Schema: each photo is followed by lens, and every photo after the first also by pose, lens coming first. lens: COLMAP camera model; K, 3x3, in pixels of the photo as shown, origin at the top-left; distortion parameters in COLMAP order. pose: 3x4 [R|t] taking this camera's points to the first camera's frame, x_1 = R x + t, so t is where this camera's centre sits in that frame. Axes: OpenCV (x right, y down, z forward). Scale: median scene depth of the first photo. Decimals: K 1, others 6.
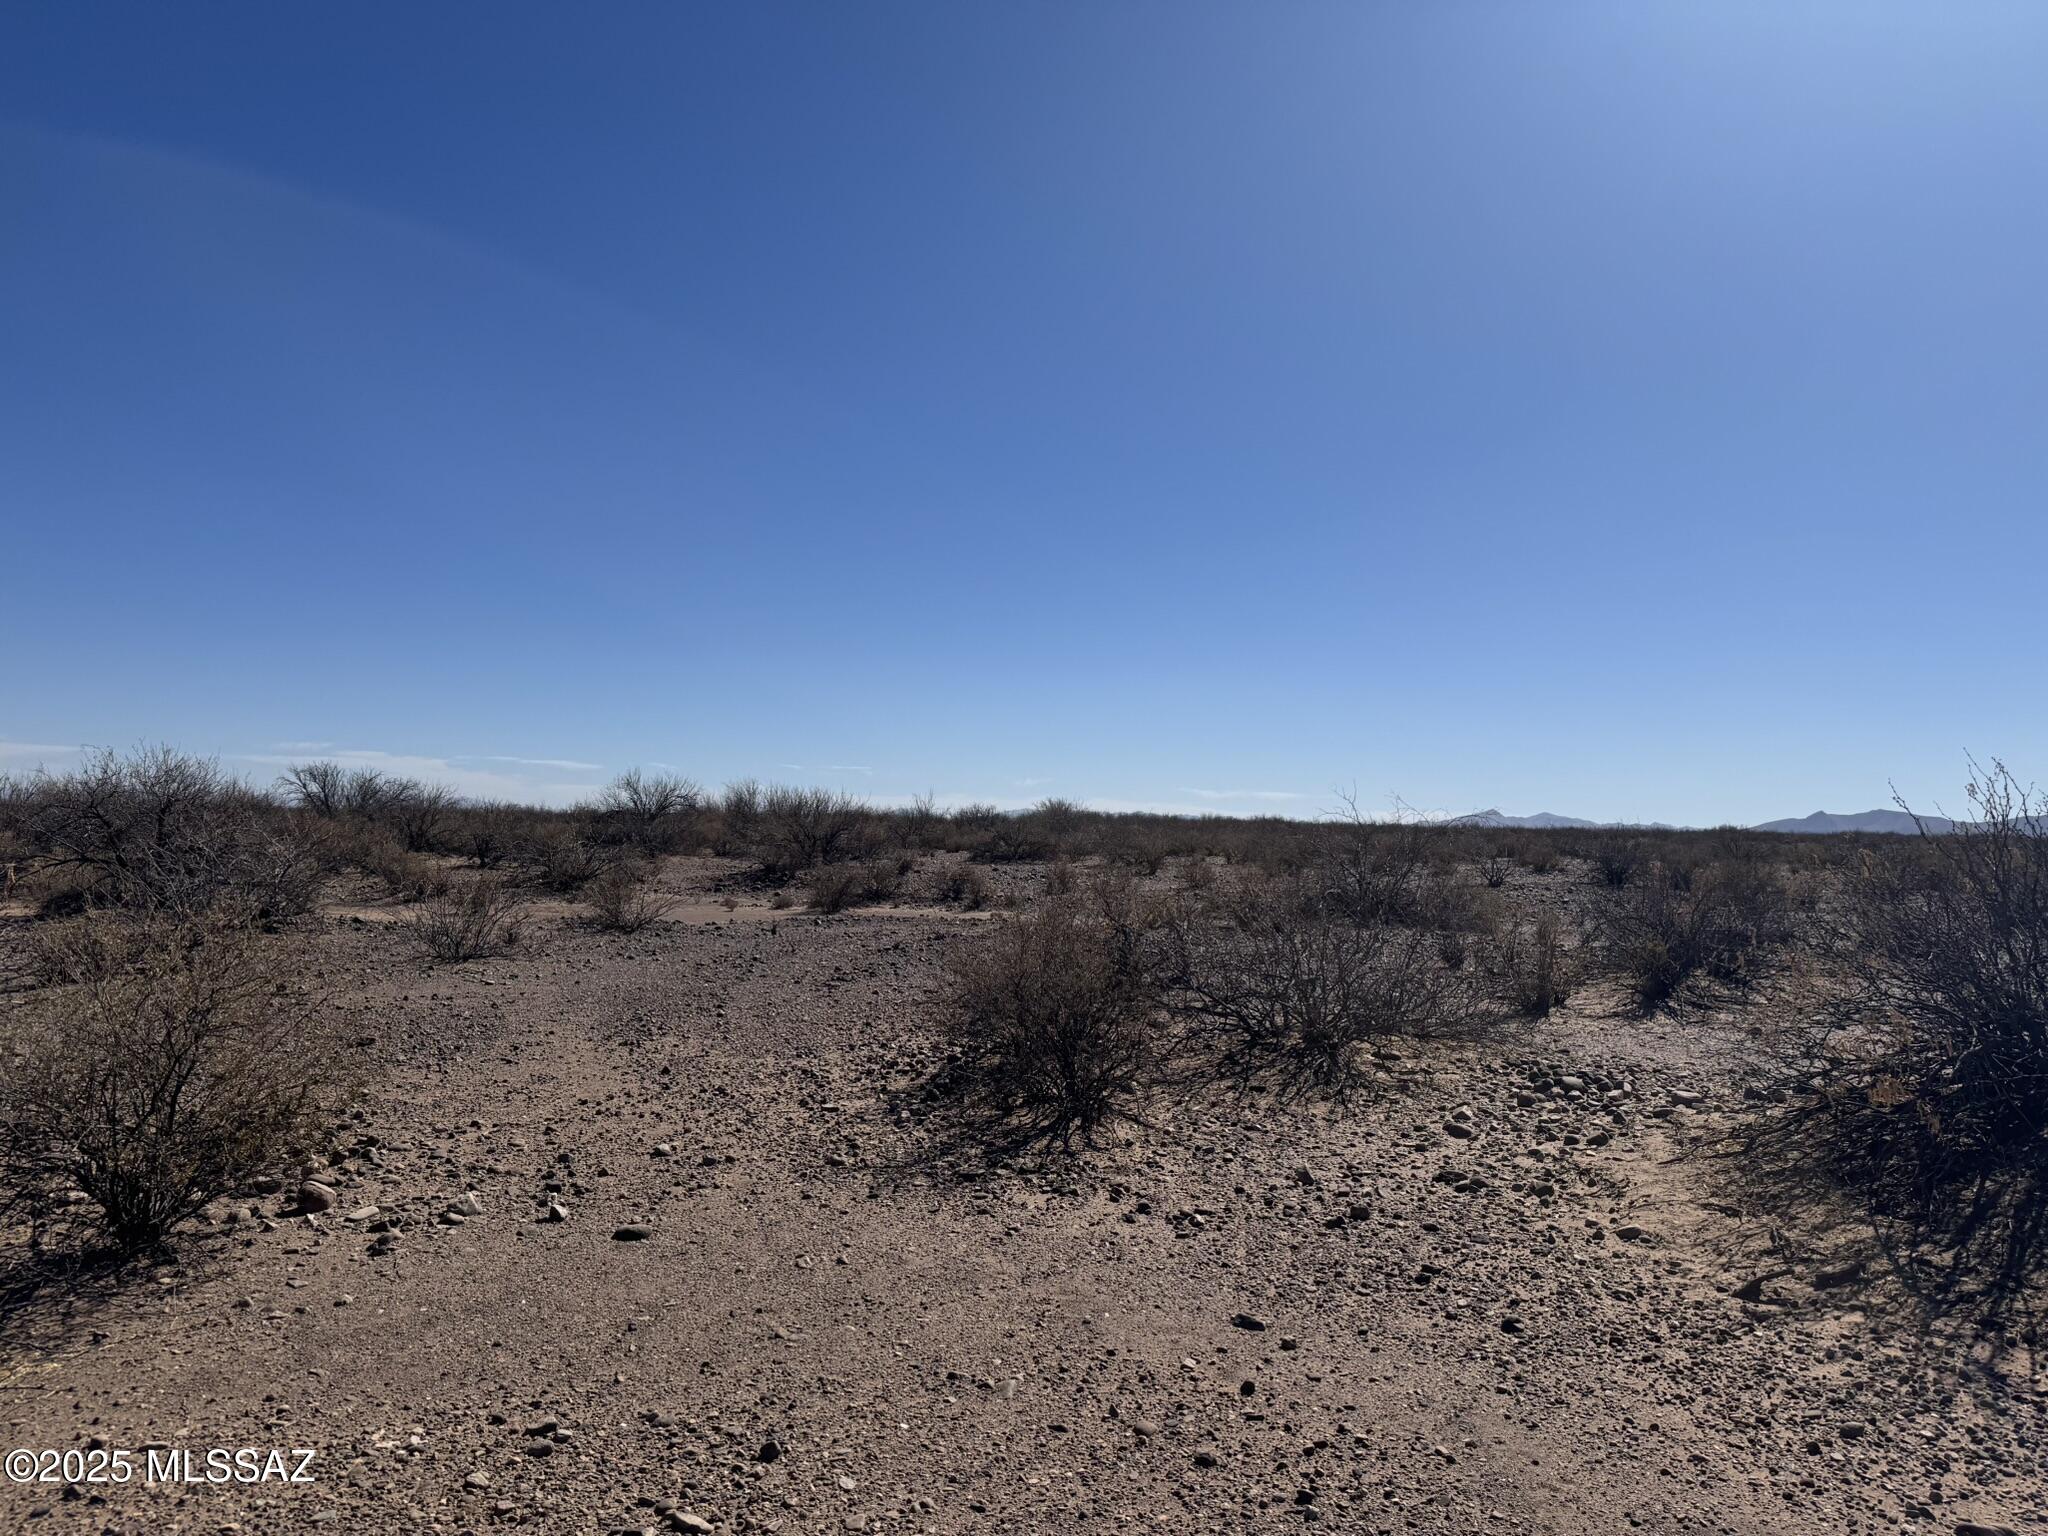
lens RADIAL K [[1451.2, 0, 1034.1], [0, 1451.2, 764.3], [0, 0, 1]] dist [-0.002155, -0.002869]
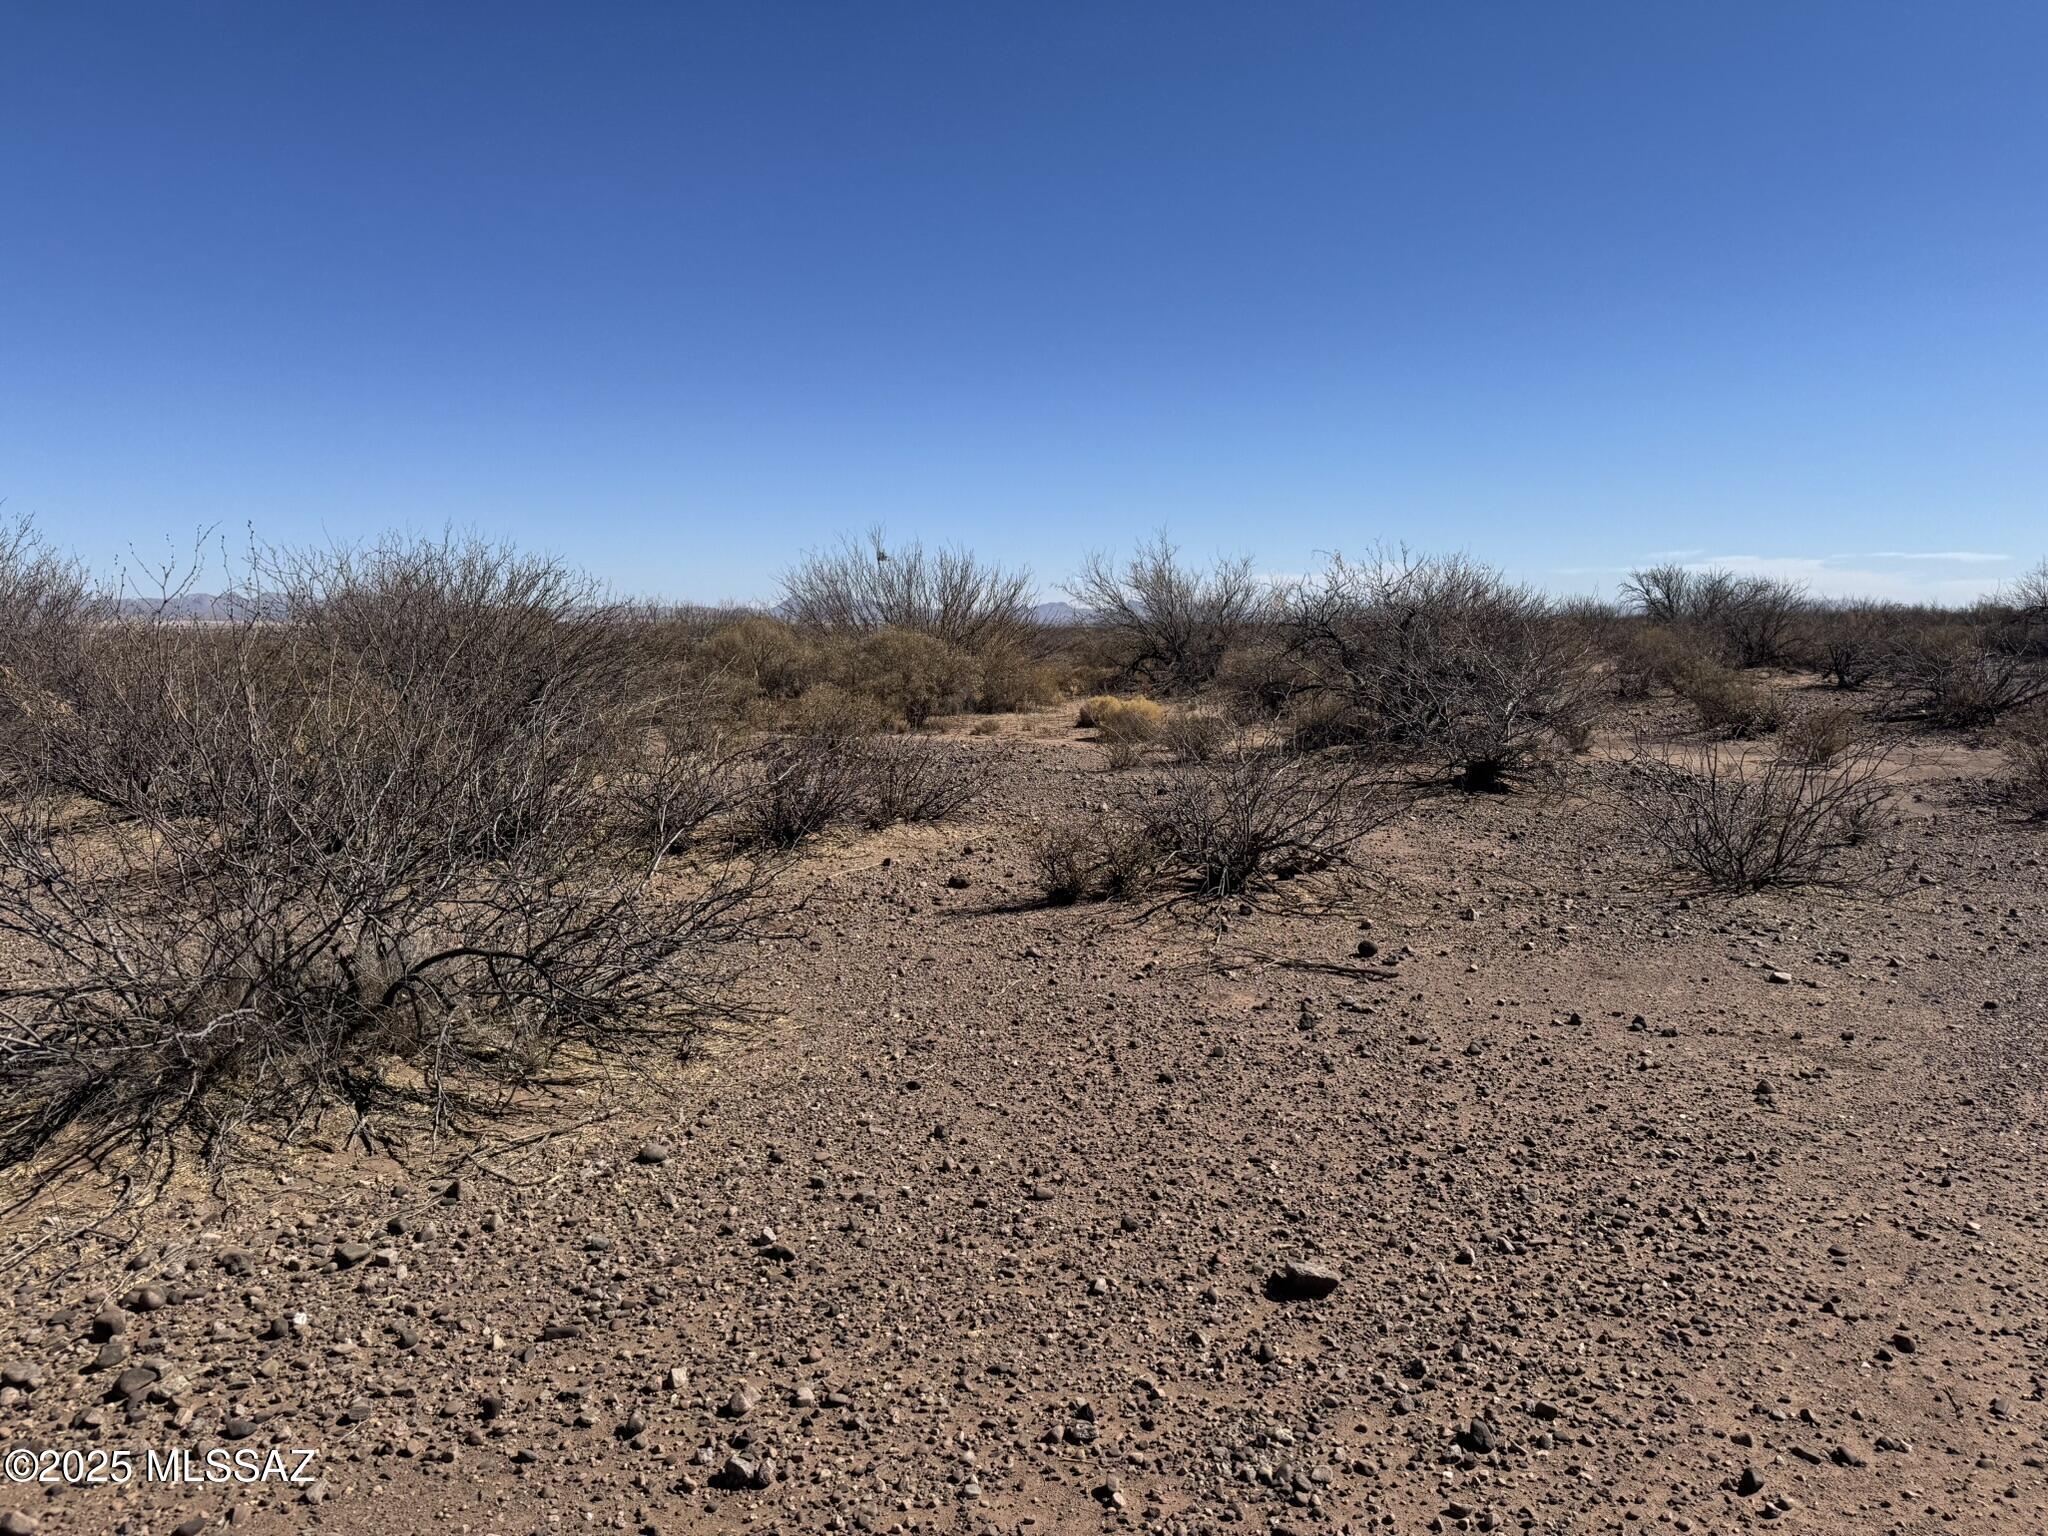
lens RADIAL K [[1451.2, 0, 1043.0], [0, 1451.2, 753.7], [0, 0, 1]] dist [-0.002155, -0.002869]
pose [[0.638589, 0.042045, -0.768398, -0.059419], [0.055063, 0.993450, 0.100121, 0.005995], [0.767575, -0.106247, 0.632092, 0.185409]]
